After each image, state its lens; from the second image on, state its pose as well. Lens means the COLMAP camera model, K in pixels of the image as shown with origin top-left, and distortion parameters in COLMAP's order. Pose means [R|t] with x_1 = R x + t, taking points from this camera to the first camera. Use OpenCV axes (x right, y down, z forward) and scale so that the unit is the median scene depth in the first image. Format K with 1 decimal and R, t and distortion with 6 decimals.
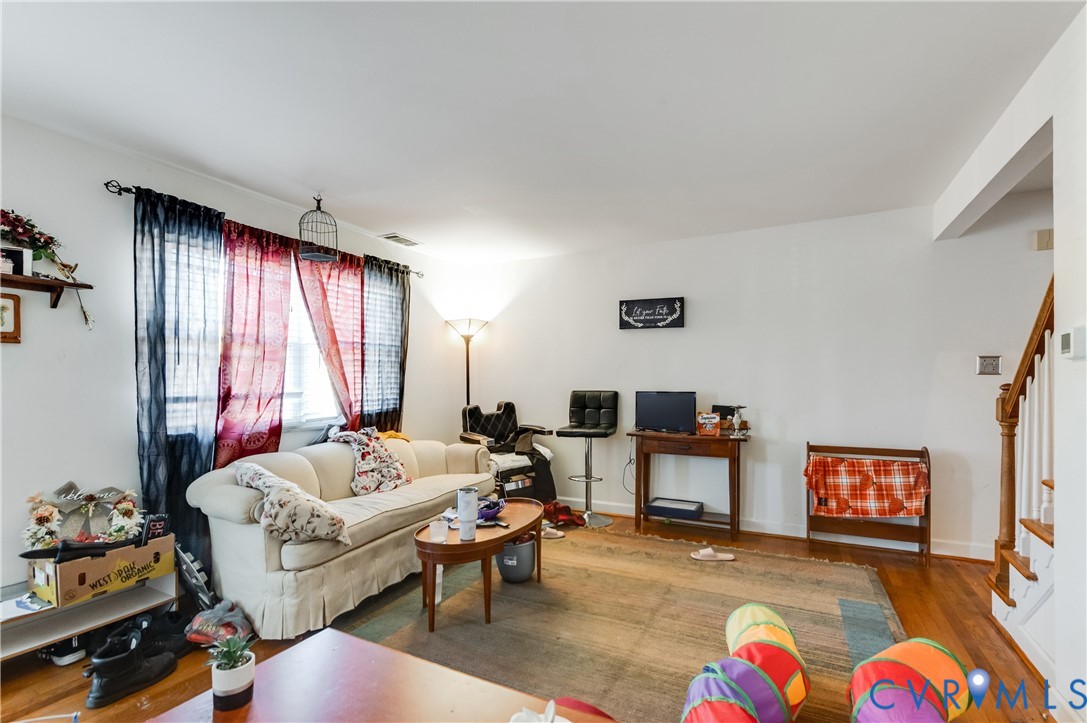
lens RADIAL K [[481.9, 0, 554.4], [0, 481.9, 377.4], [0, 0, 1]] dist [-0.001621, -0.003383]
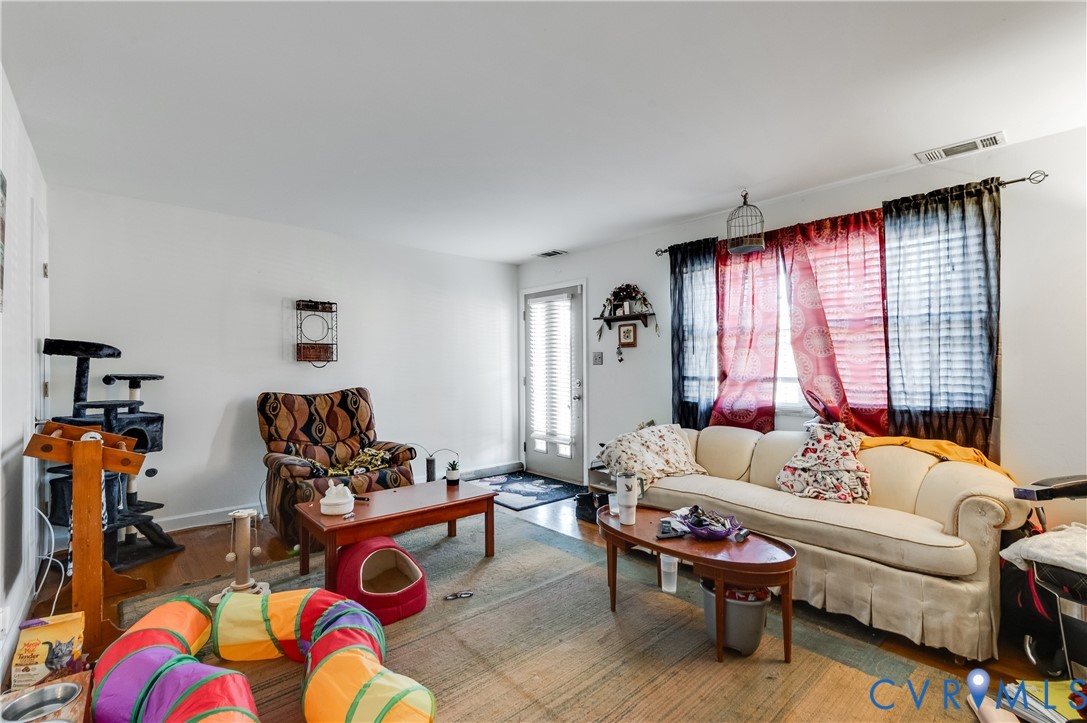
lens RADIAL K [[481.9, 0, 543.2], [0, 481.9, 365.5], [0, 0, 1]] dist [-0.001621, -0.003383]
pose [[-0.364732, -0.002948, -0.931108, 0.617497], [0.003125, 0.999985, -0.004391, 0.009401], [0.931107, -0.004512, -0.364717, 0.912938]]
